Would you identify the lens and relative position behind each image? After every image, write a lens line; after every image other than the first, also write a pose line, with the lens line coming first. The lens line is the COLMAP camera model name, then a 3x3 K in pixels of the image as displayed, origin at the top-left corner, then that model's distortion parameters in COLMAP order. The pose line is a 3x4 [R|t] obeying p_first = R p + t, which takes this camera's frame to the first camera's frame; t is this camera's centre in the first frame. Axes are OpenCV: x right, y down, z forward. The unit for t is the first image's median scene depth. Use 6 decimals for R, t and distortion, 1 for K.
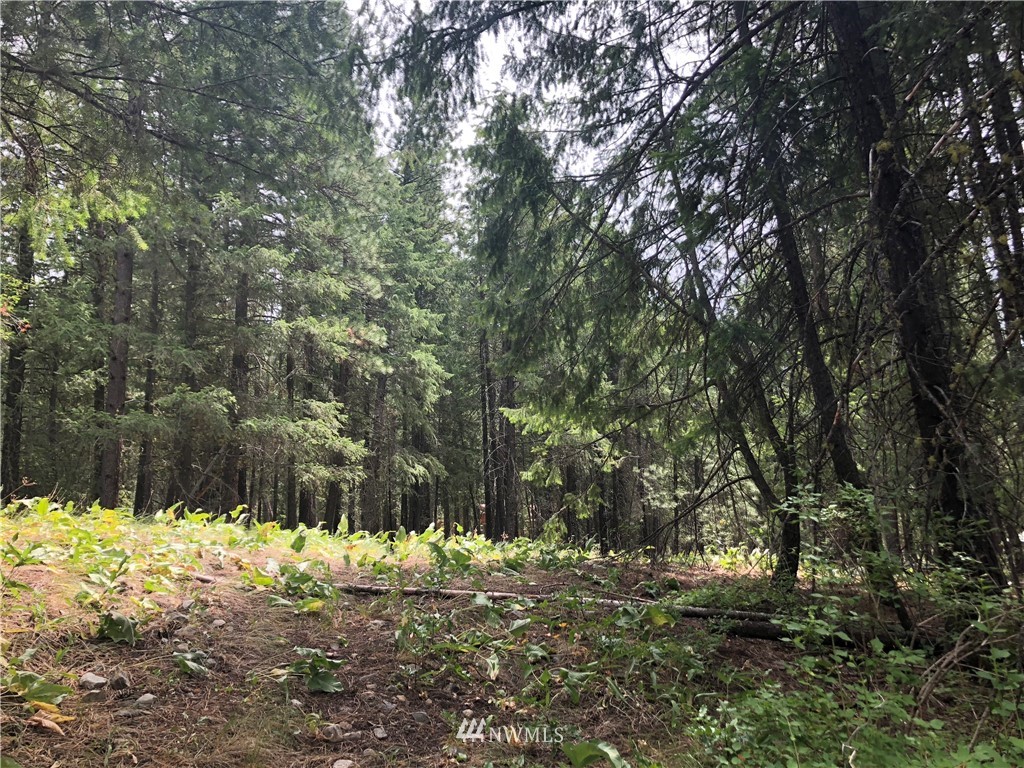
lens RADIAL K [[855.2, 0, 512.0], [0, 855.2, 384.0], [0, 0, 1]] dist [0.057346, -0.010082]
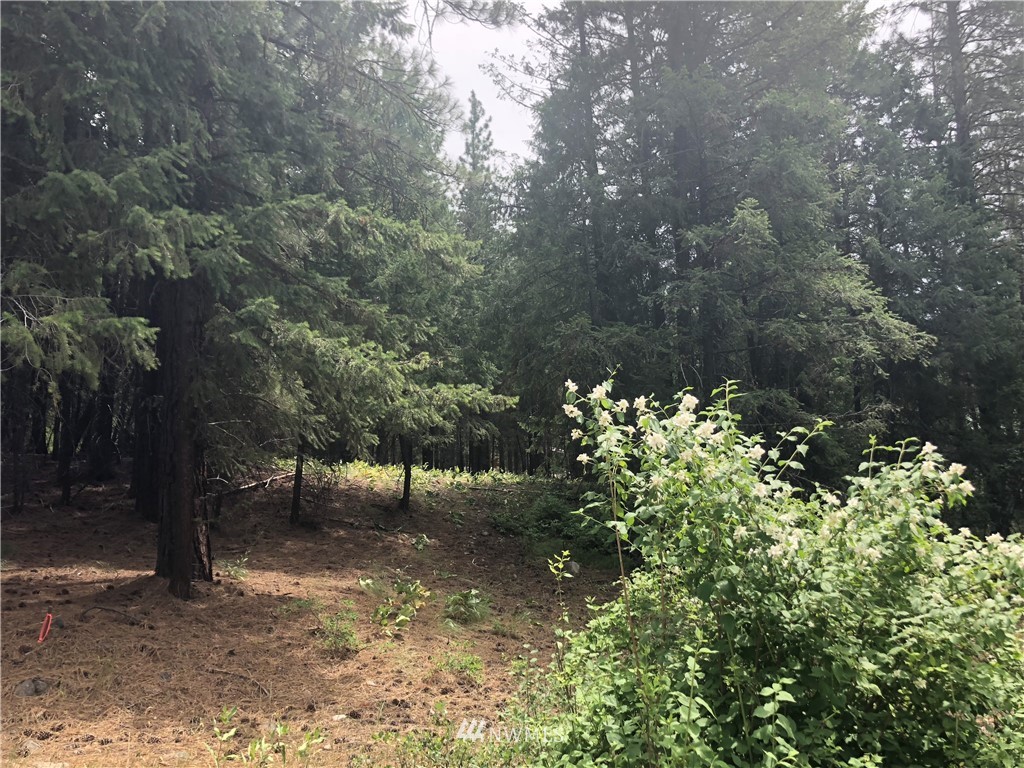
lens RADIAL K [[855.2, 0, 512.0], [0, 855.2, 384.0], [0, 0, 1]] dist [0.057346, -0.010082]
pose [[0.997970, 0.000368, -0.063679, 0.060199], [0.004230, 0.997392, 0.072053, -0.127433], [0.063540, -0.072176, 0.995366, -0.713152]]
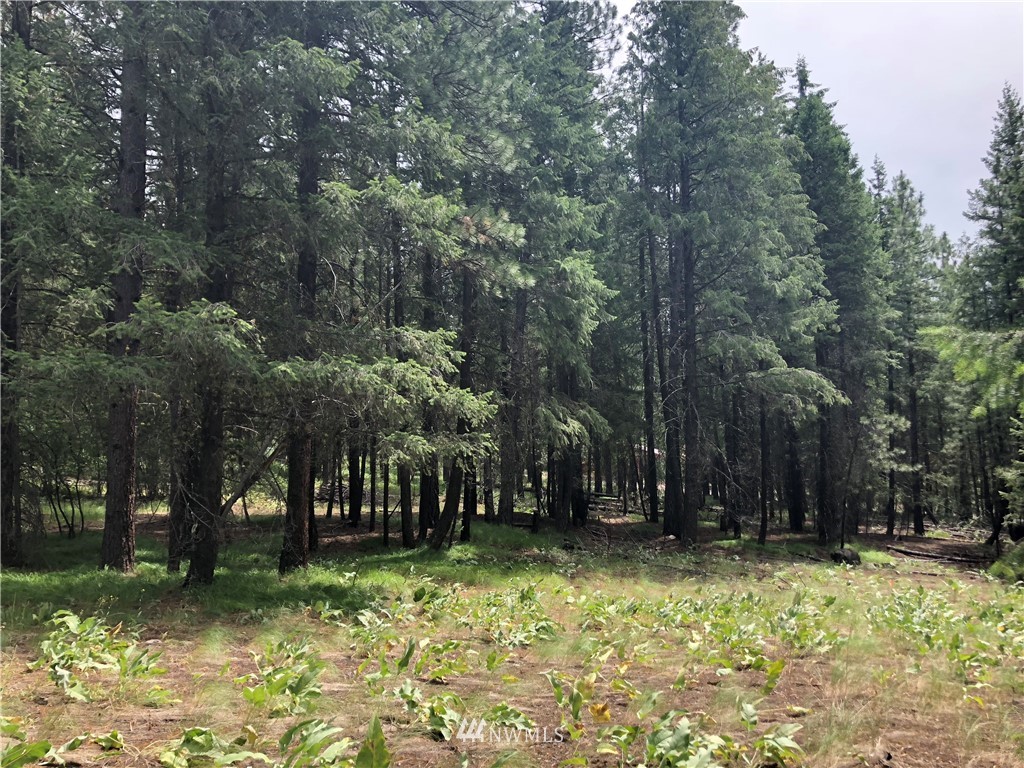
lens RADIAL K [[855.2, 0, 512.0], [0, 855.2, 384.0], [0, 0, 1]] dist [0.057346, -0.010082]
pose [[0.986571, -0.005057, -0.163257, -0.049399], [0.017689, 0.996950, 0.076011, 0.011597], [0.162375, -0.077878, 0.983651, 0.342548]]
